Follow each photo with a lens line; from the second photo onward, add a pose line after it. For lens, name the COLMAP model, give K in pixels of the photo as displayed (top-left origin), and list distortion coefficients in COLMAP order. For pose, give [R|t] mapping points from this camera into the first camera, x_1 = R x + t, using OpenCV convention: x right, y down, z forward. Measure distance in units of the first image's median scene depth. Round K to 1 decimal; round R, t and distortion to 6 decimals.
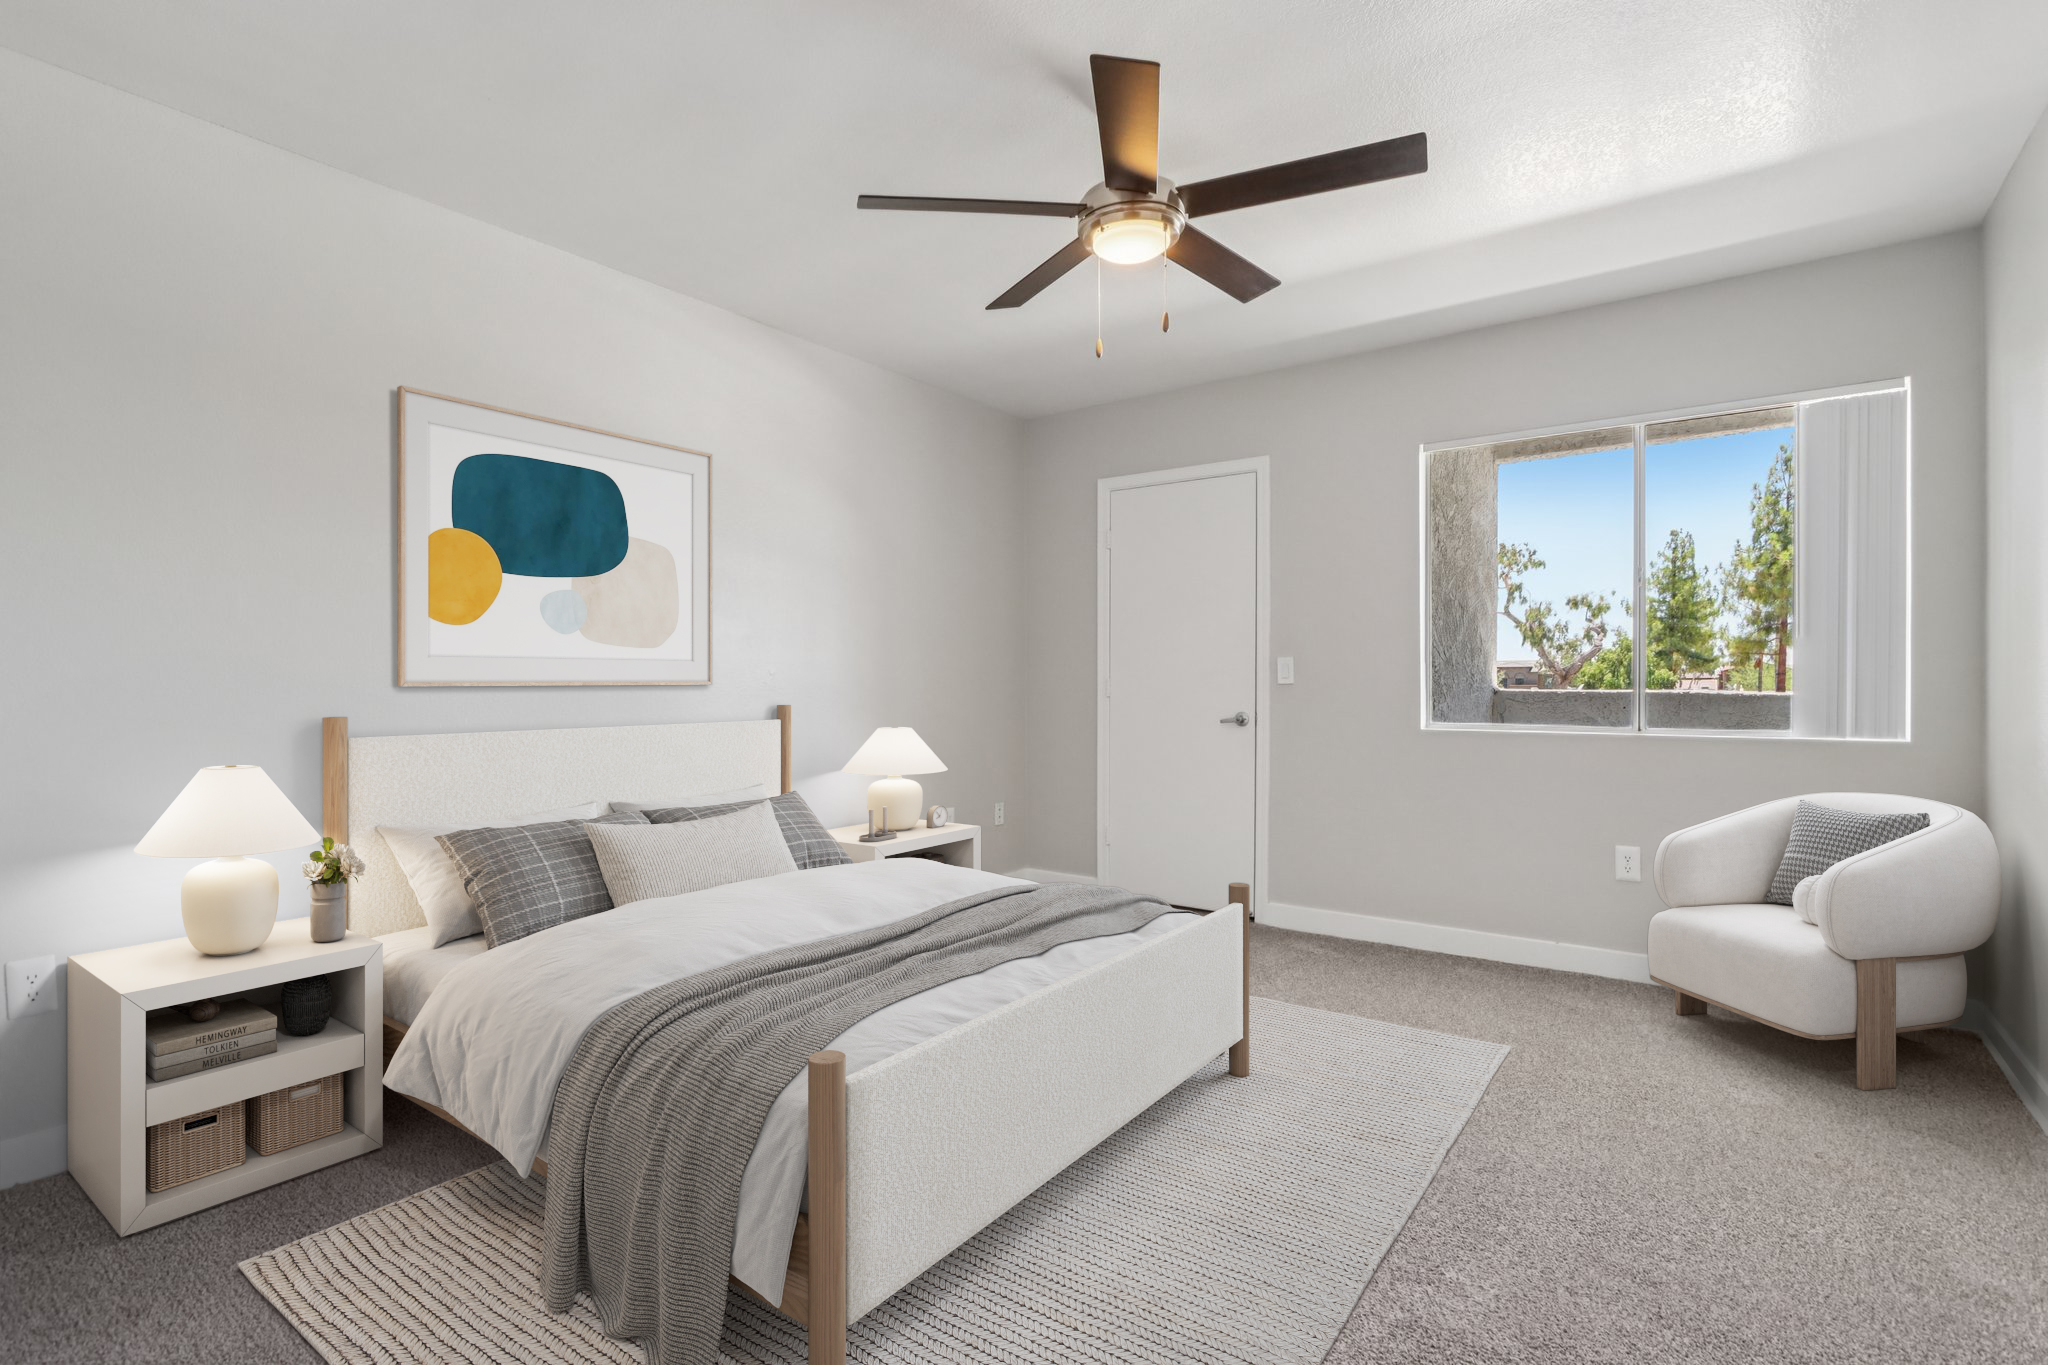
lens RADIAL K [[956.8, 0, 1024.0], [0, 956.8, 682.5], [0, 0, 1]] dist [0.002706, 0.000327]
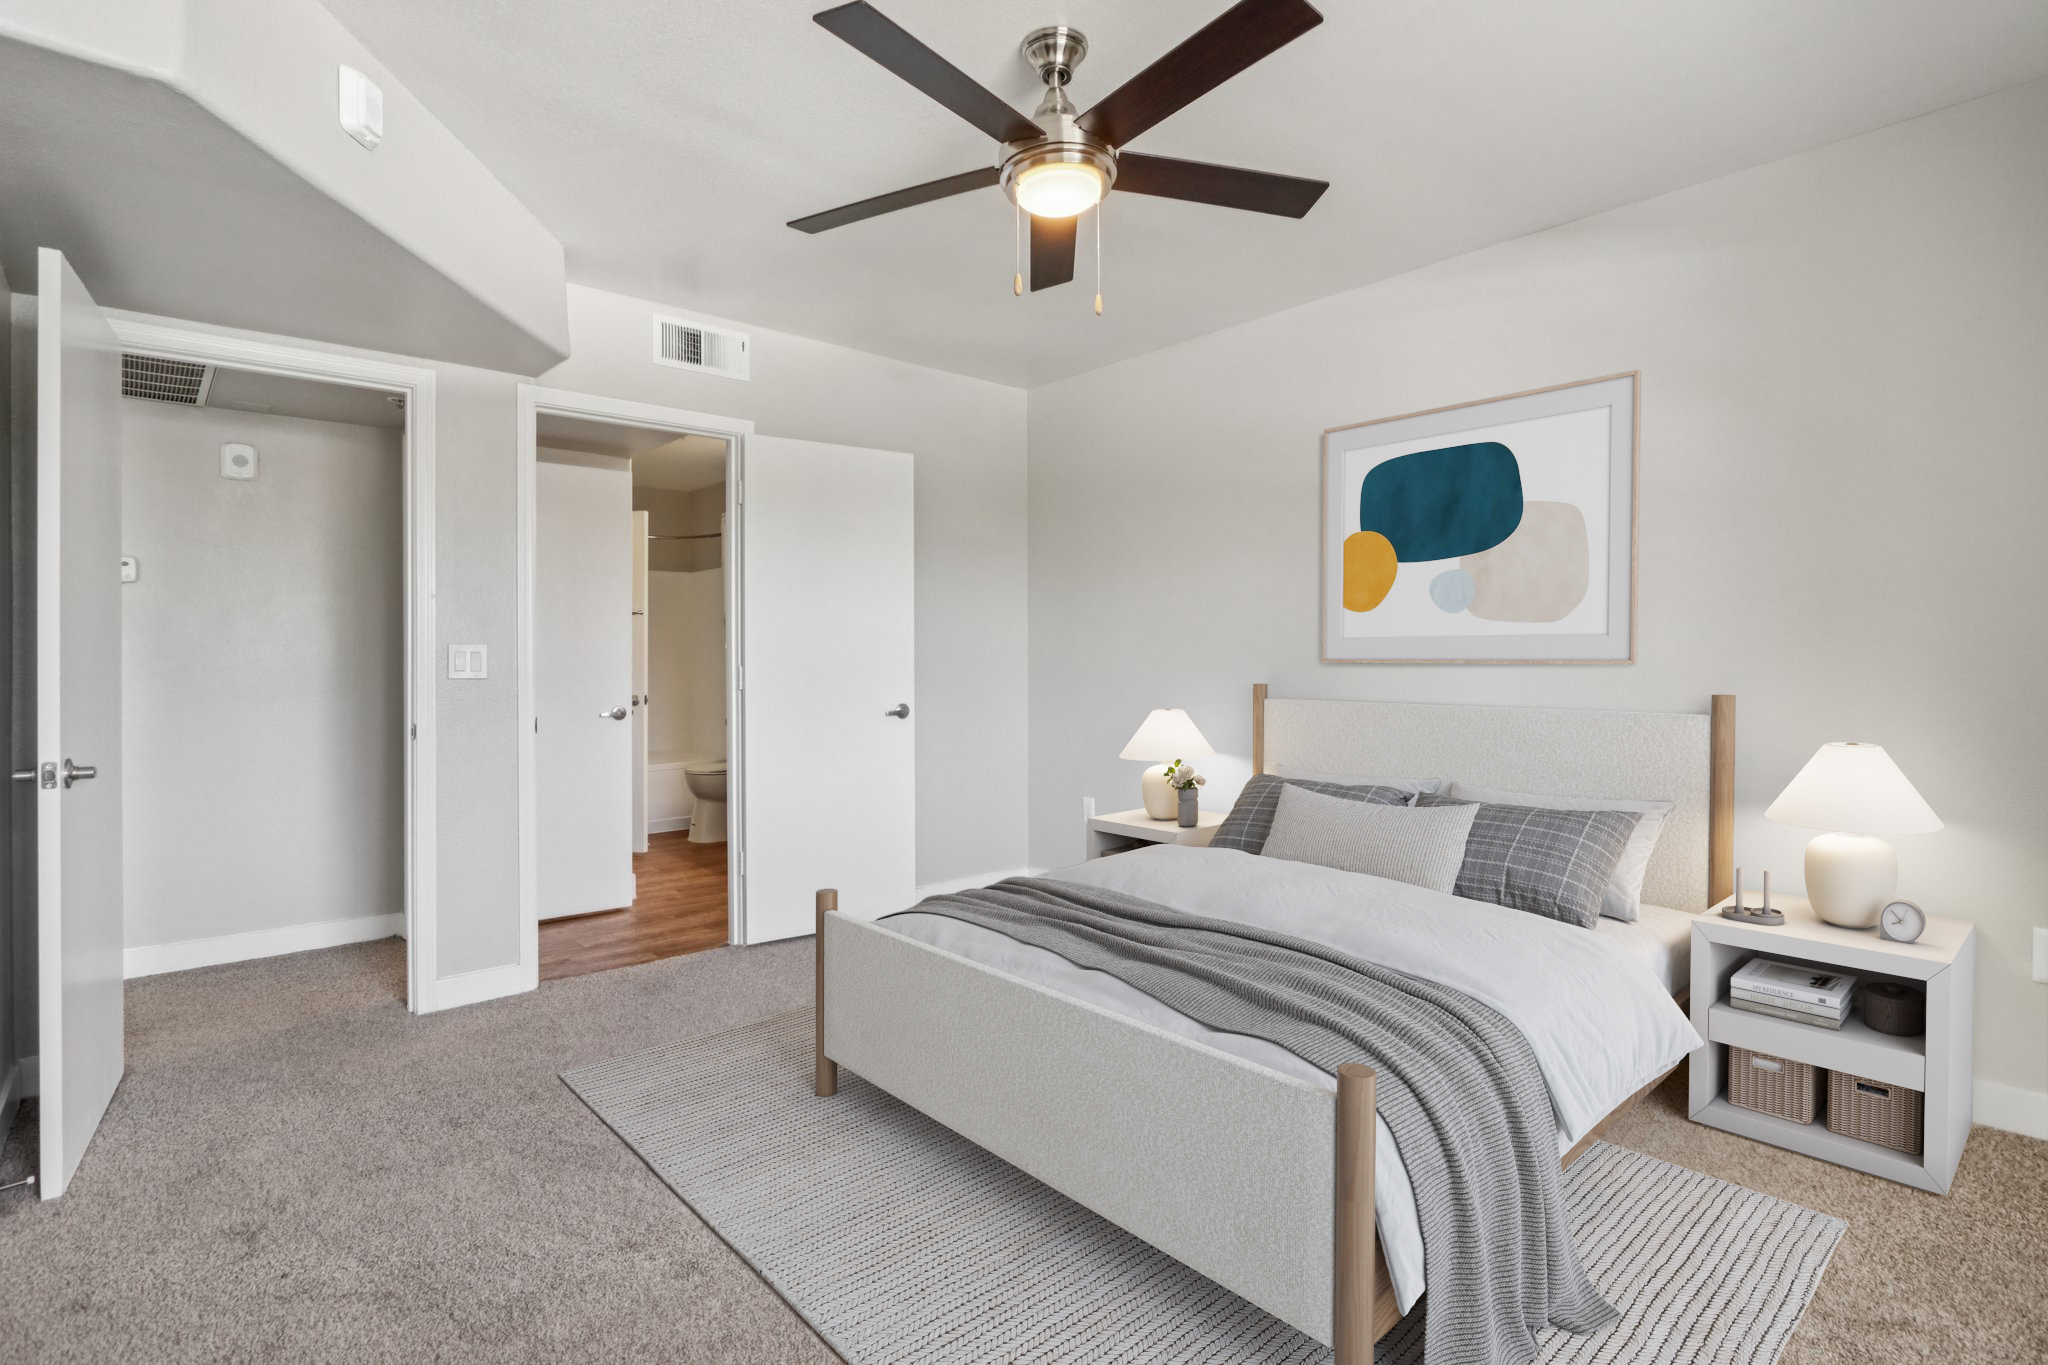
lens RADIAL K [[961.4, 0, 1024.0], [0, 961.4, 682.5], [0, 0, 1]] dist [-0.071720, -0.000021]
pose [[-0.244040, 0.028810, -0.969337, 0.601686], [-0.001325, 0.999548, 0.030041, -0.006175], [0.969764, 0.008615, -0.243891, 0.789300]]
